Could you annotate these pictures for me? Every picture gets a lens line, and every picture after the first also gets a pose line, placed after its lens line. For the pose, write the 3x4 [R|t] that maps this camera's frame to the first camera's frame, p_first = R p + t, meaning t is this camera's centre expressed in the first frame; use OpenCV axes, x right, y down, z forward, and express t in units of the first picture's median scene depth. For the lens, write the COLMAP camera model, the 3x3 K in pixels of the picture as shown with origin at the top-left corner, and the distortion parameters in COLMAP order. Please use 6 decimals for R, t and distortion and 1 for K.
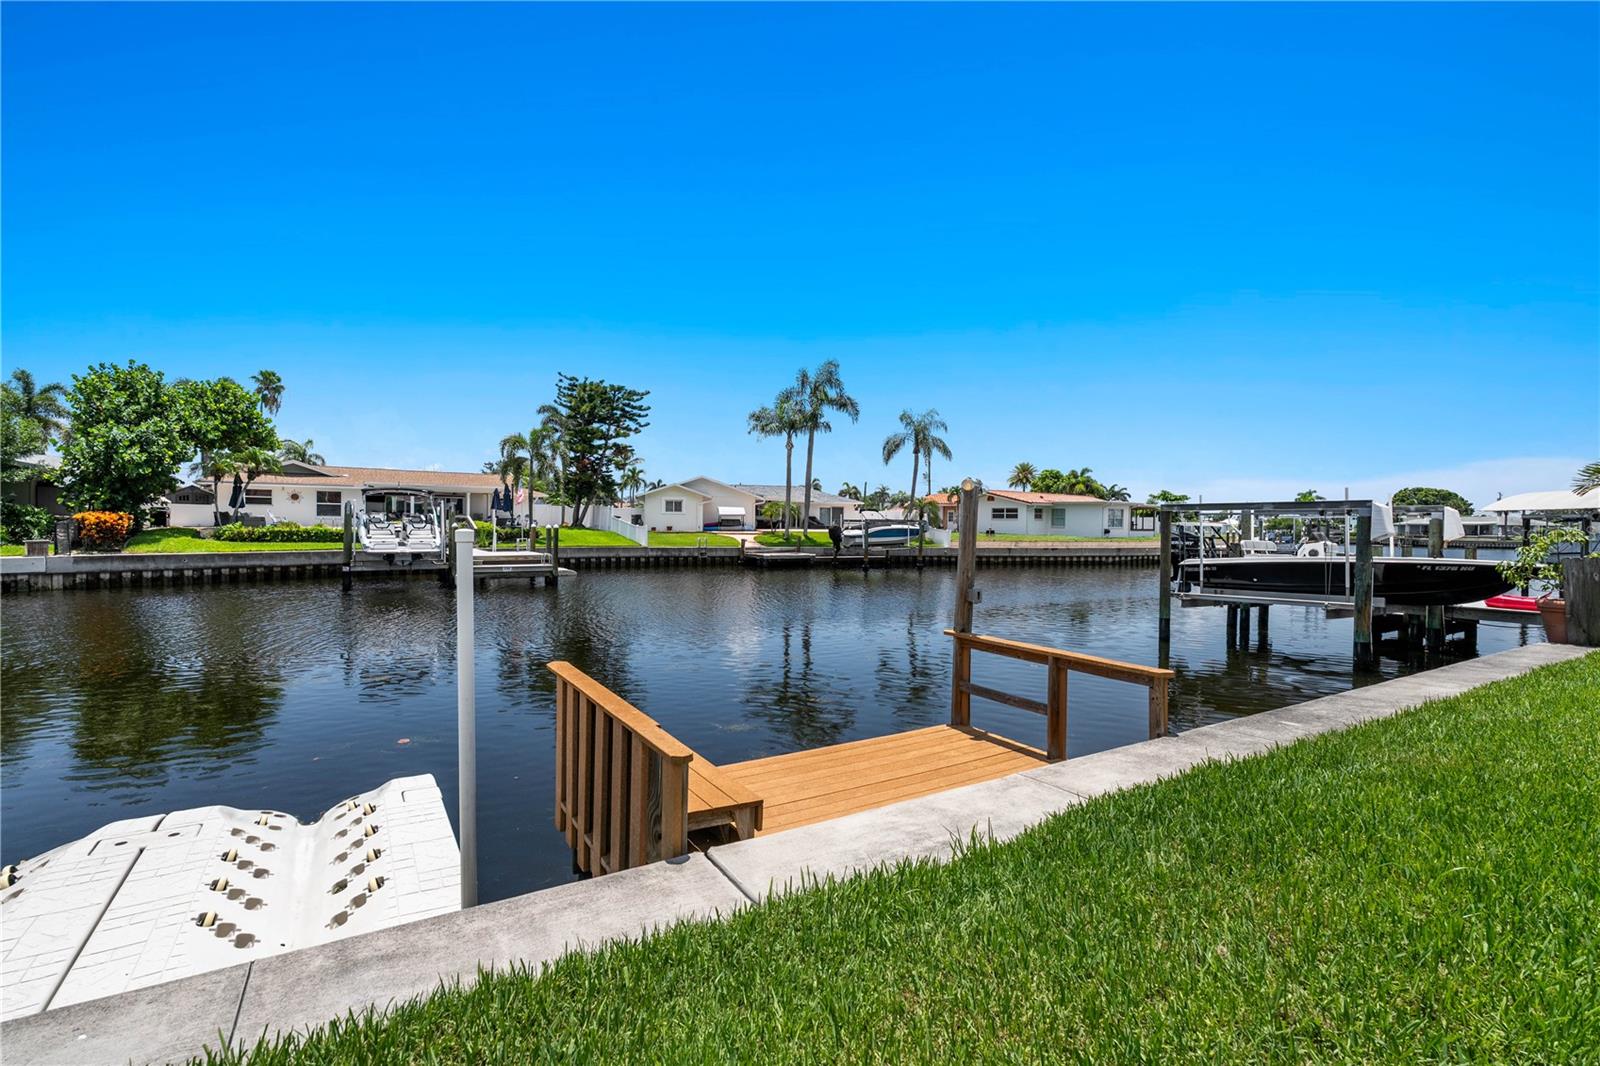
lens RADIAL K [[710.8, 0, 796.1], [0, 710.8, 538.6], [0, 0, 1]] dist [-0.003240, 0.000082]
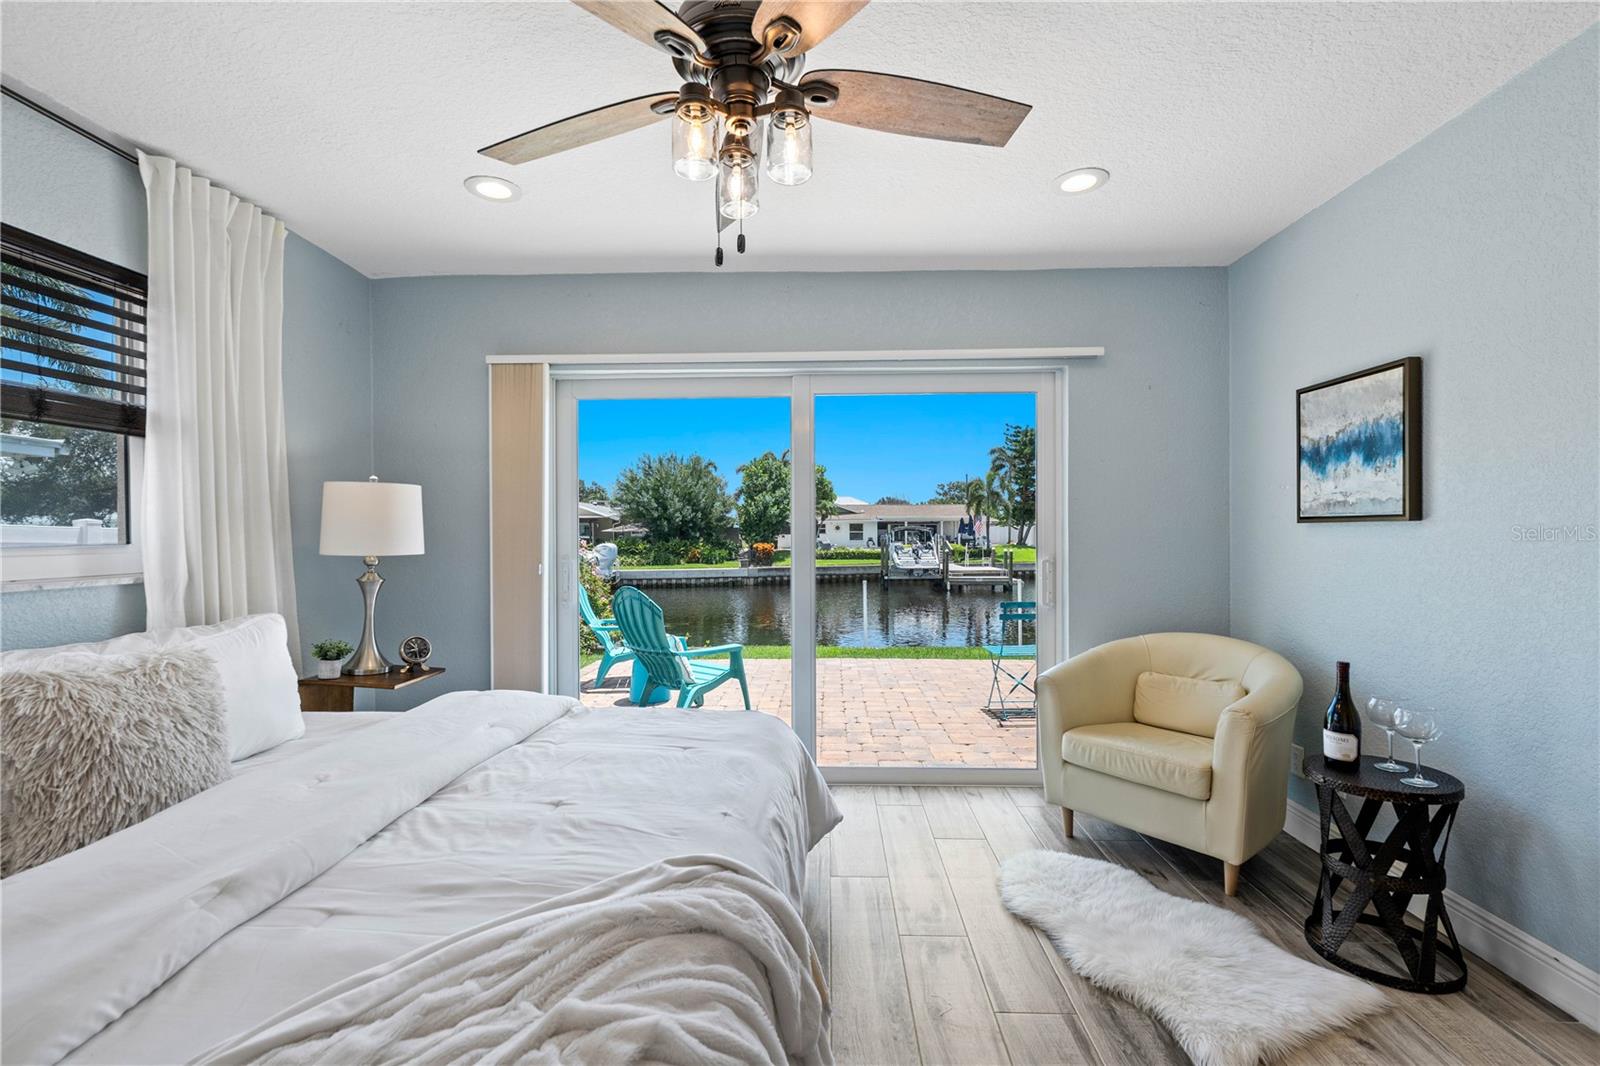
lens RADIAL K [[710.8, 0, 796.1], [0, 710.8, 538.6], [0, 0, 1]] dist [-0.003240, 0.000082]
pose [[0.828458, -0.009087, -0.559977, 0.075906], [0.004988, 0.999948, -0.008847, -0.021667], [0.560028, 0.004536, 0.828461, -0.307171]]
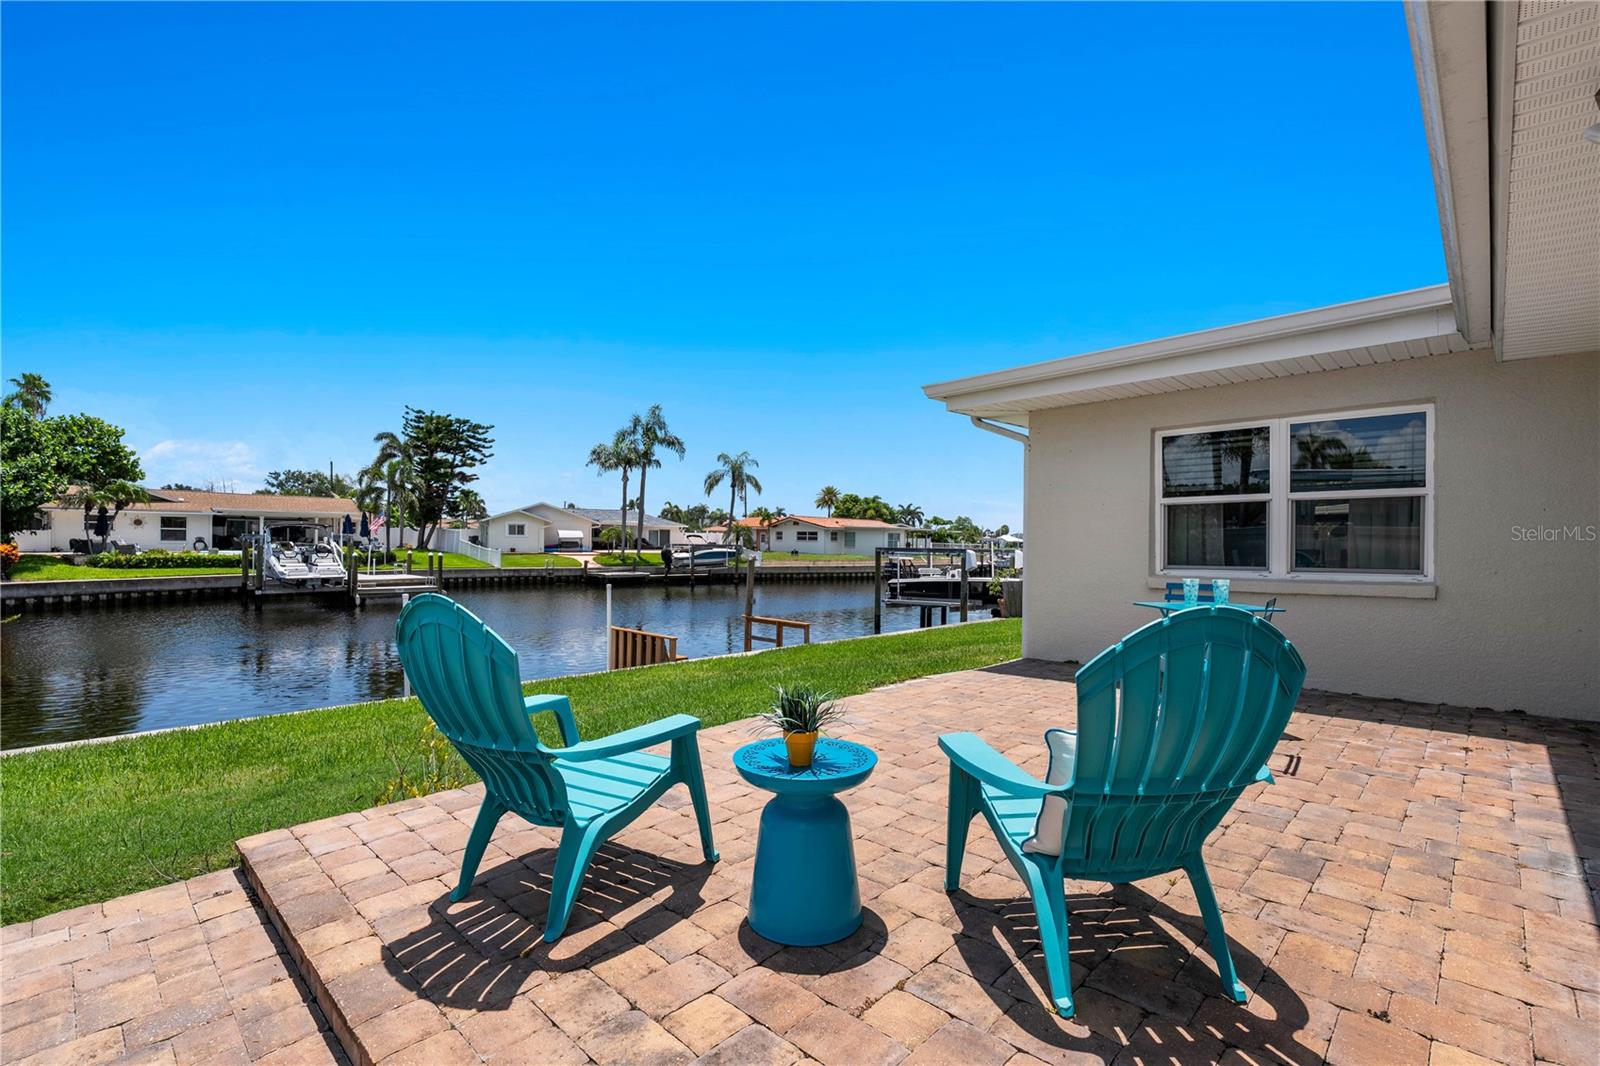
lens RADIAL K [[736.3, 0, 800.0], [0, 736.3, 533.0], [0, 0, 1]] dist [-0.003389, -0.000047]
pose [[0.967332, 0.004951, 0.253464, -0.042619], [0.000710, 0.999752, -0.022236, -0.017769], [-0.253511, 0.021690, 0.967089, -0.263355]]
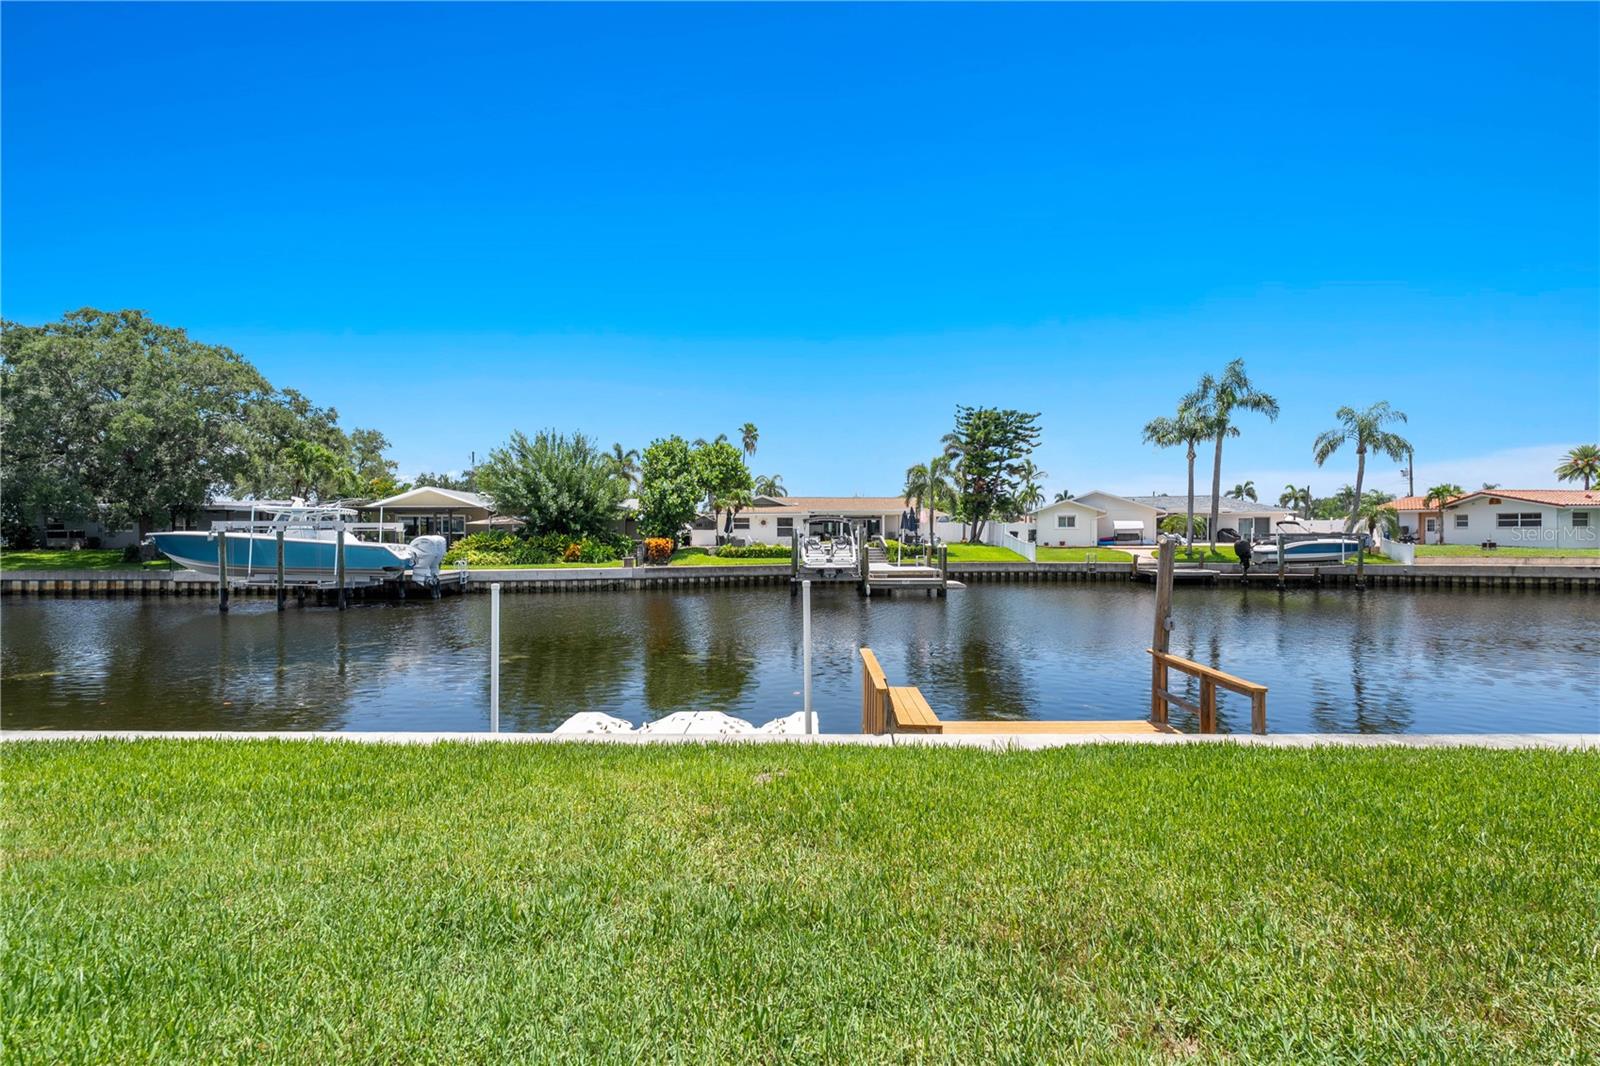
lens RADIAL K [[712.6, 0, 806.3], [0, 712.6, 526.3], [0, 0, 1]] dist [-0.003930, -0.000144]
pose [[0.847127, -0.018852, -0.531055, 0.065720], [0.003176, 0.999532, -0.030417, -0.010453], [0.531380, 0.024080, 0.846791, -0.081741]]
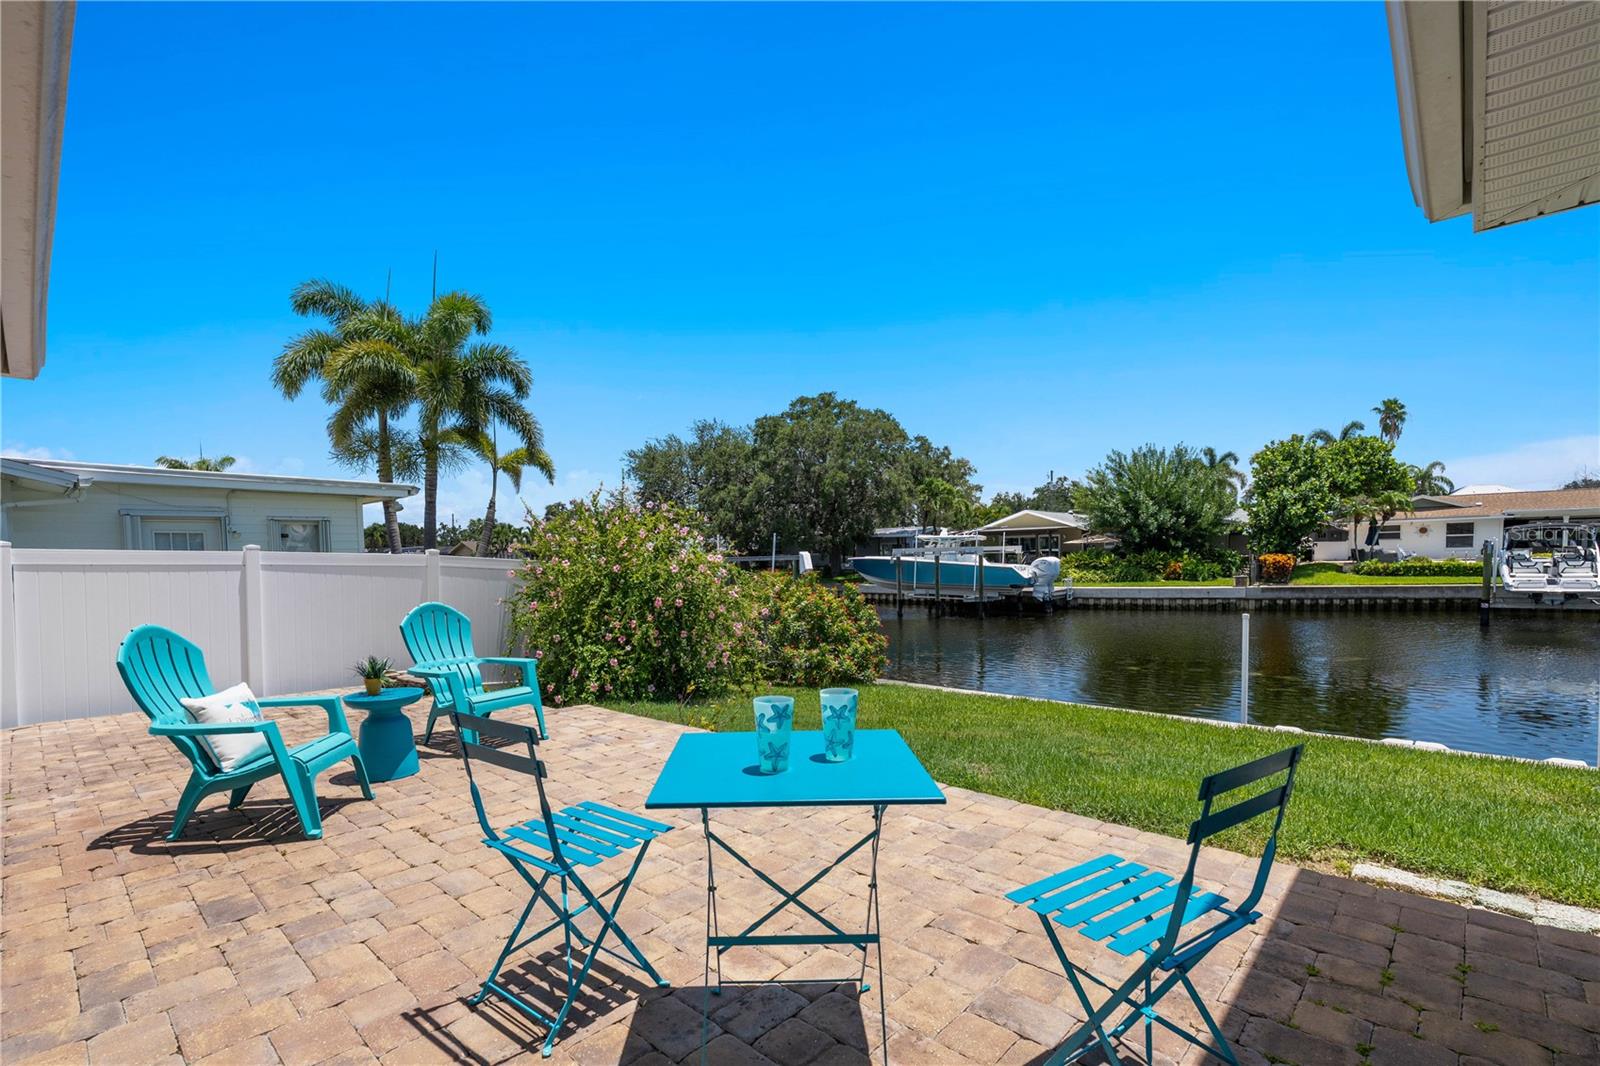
lens RADIAL K [[732.5, 0, 793.1], [0, 732.5, 604.8], [0, 0, 1]] dist [-0.001182, -0.000262]
pose [[0.263778, 0.050402, -0.963266, 0.092315], [0.013717, 0.998337, 0.055993, -0.021082], [0.964486, -0.027983, 0.262648, -0.178991]]
